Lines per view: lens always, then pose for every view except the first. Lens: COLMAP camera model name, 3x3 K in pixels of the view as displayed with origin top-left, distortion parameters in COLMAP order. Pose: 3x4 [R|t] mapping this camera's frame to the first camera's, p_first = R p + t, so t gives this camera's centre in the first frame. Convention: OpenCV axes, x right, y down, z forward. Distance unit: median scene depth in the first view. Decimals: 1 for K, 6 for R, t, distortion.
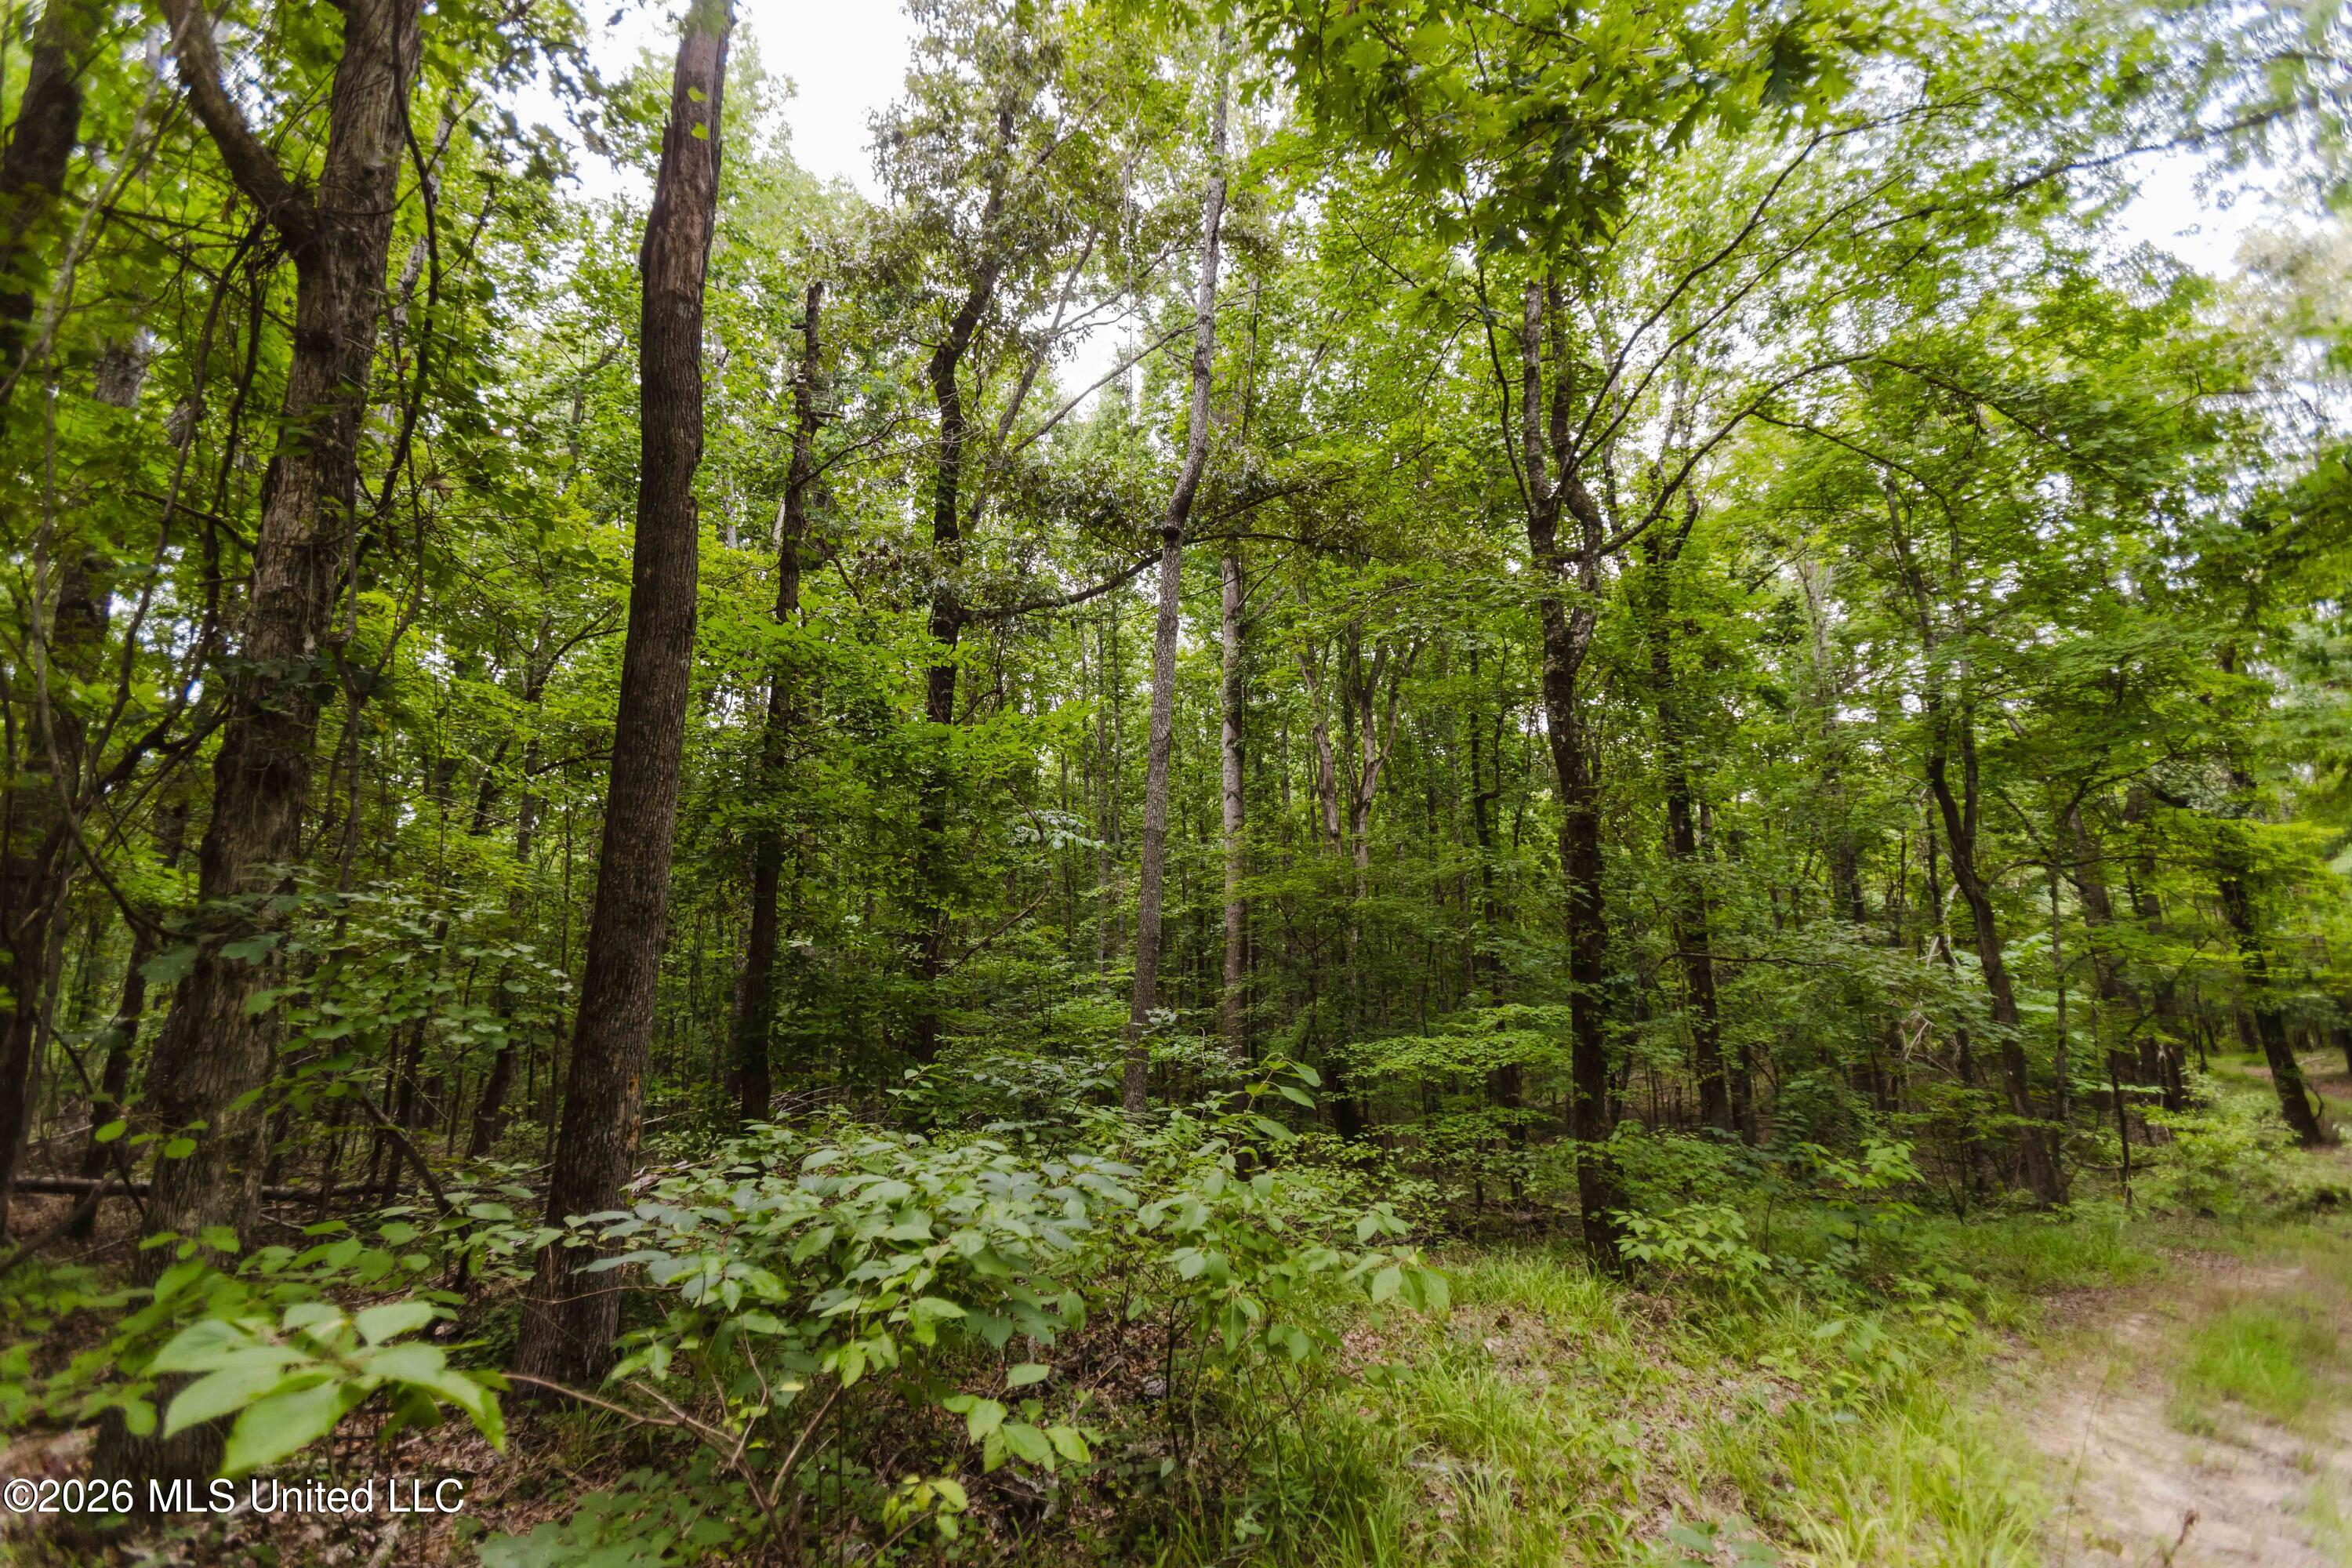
lens RADIAL K [[1048.4, 0, 1177.5], [0, 1048.4, 770.5], [0, 0, 1]] dist [0.001653, 0.005530]
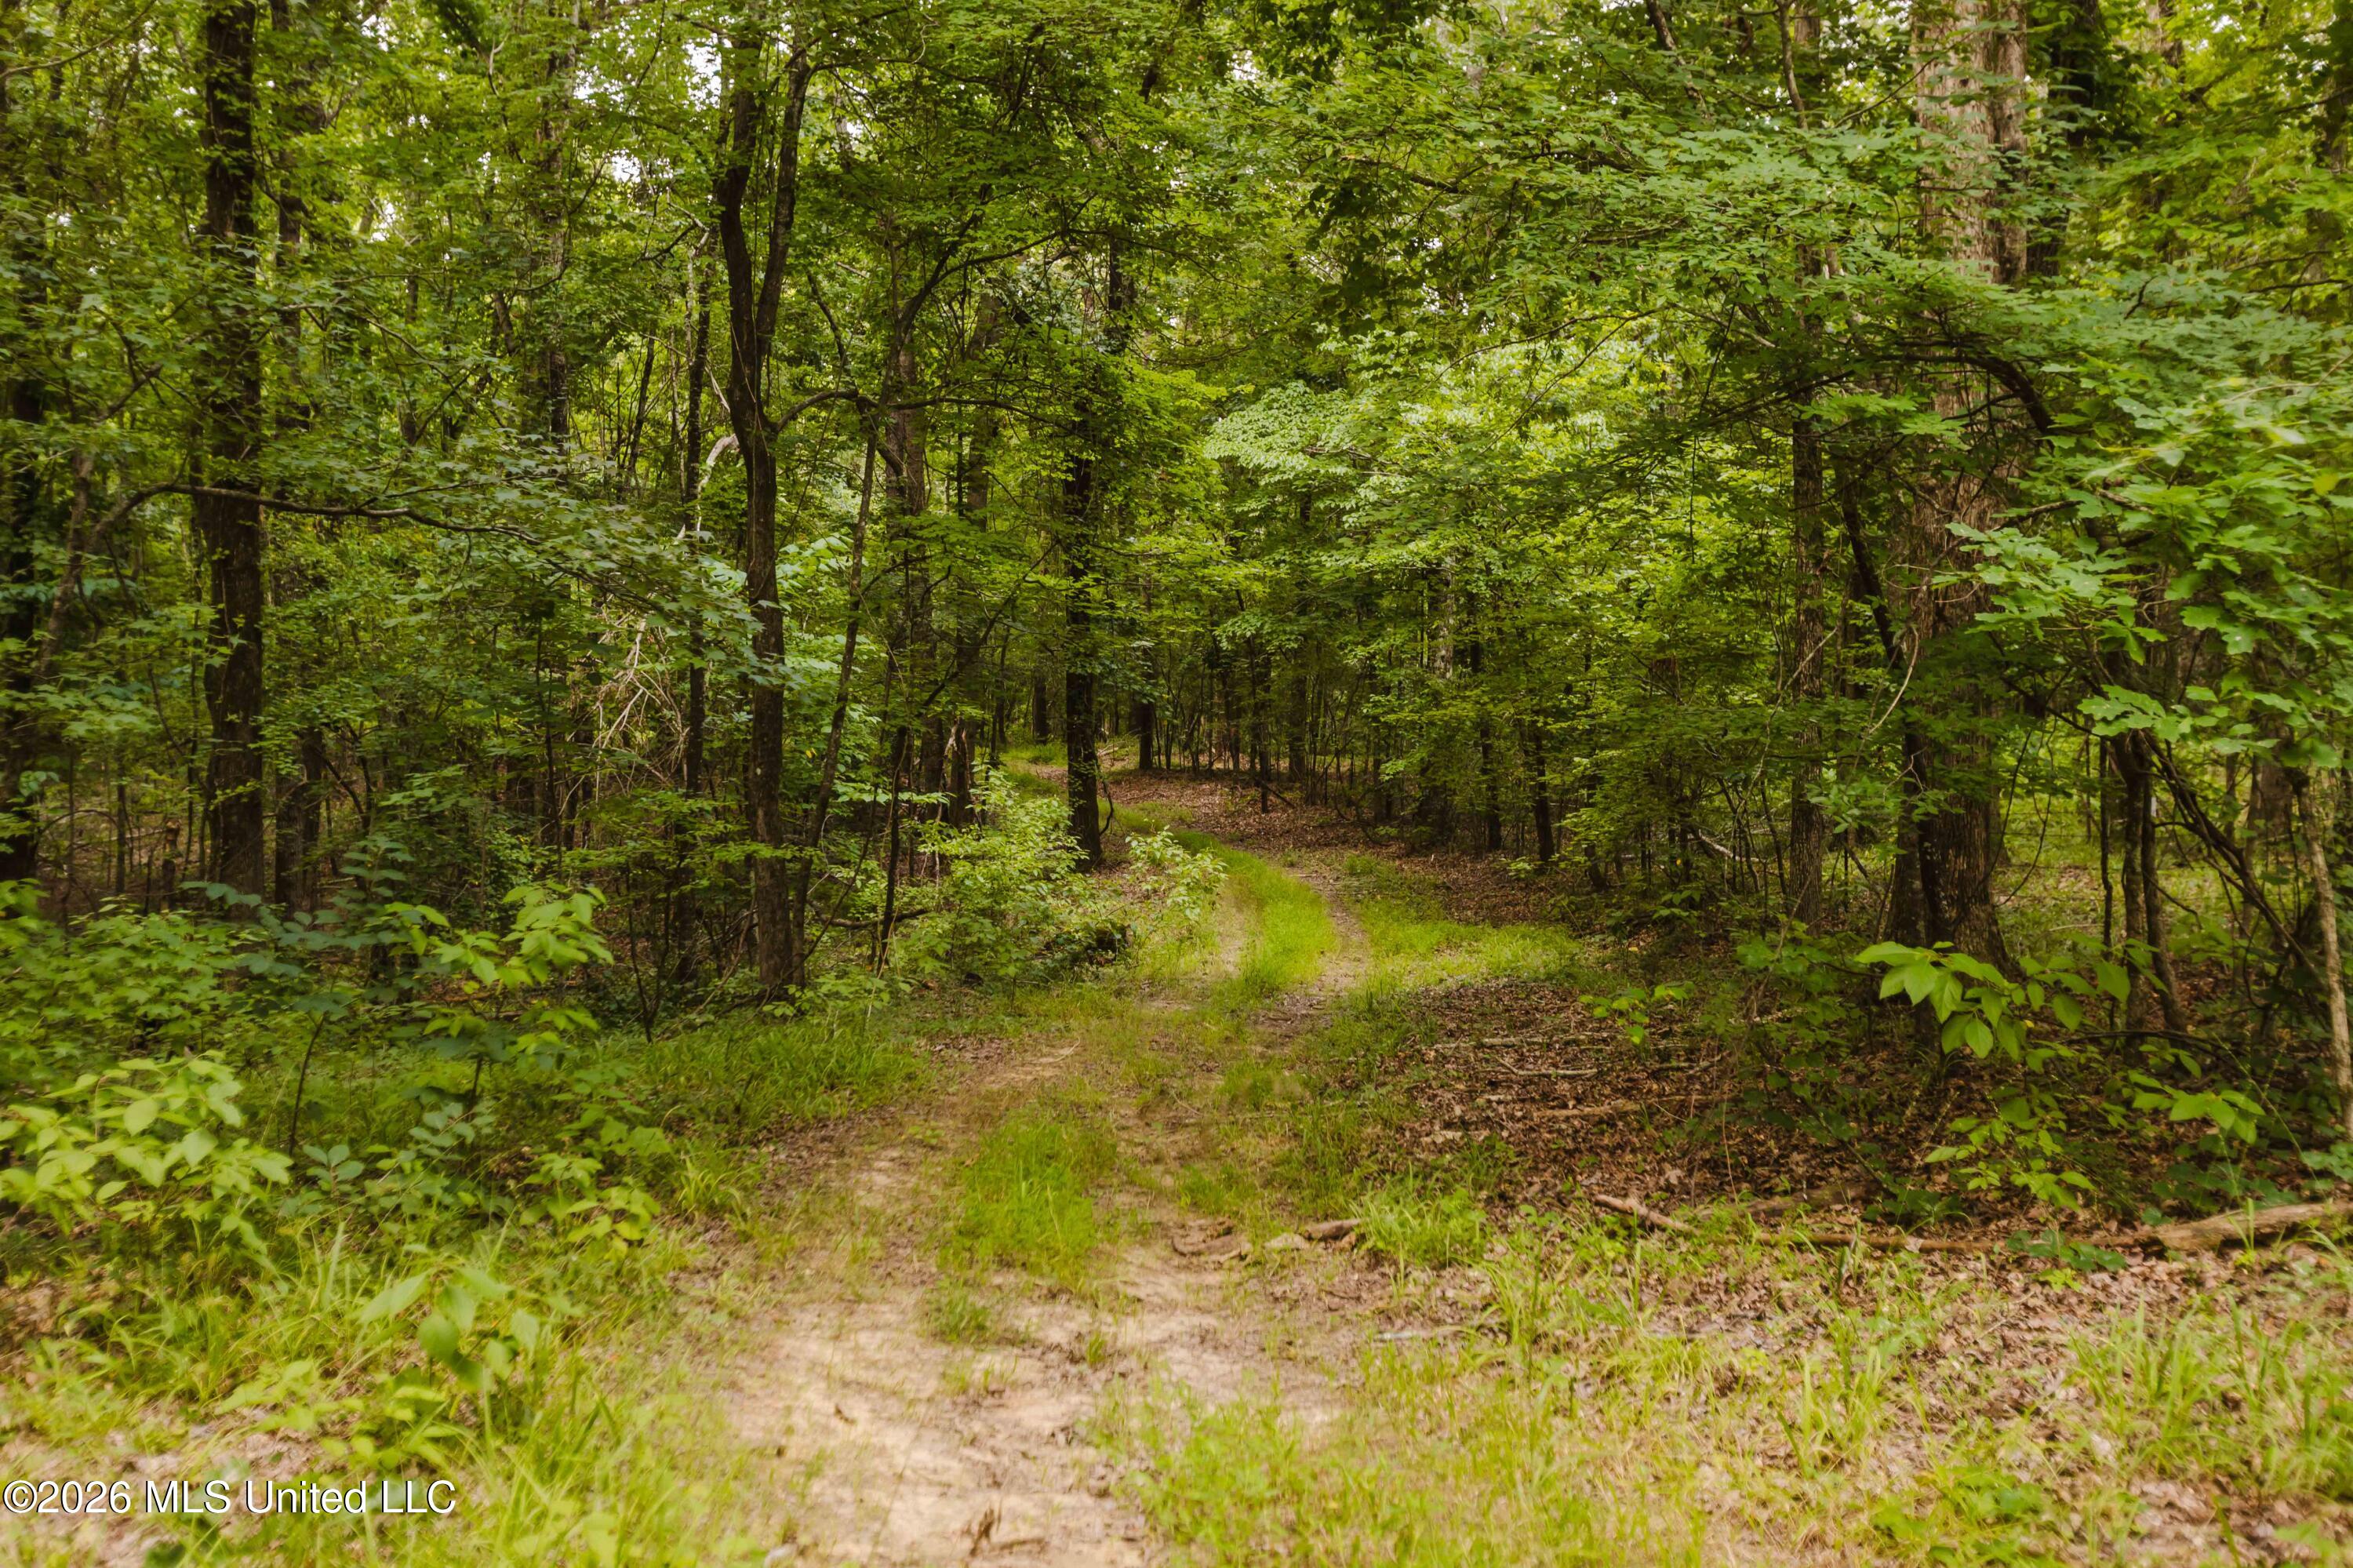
lens RADIAL K [[2322.0, 0, 1173.5], [0, 2322.0, 729.7], [0, 0, 1]] dist [-0.004243, -0.020656]
pose [[0.671719, -0.005457, 0.740786, 0.063548], [-0.176264, 0.970077, 0.166976, 0.043718], [-0.719531, -0.242735, 0.650658, 0.100631]]
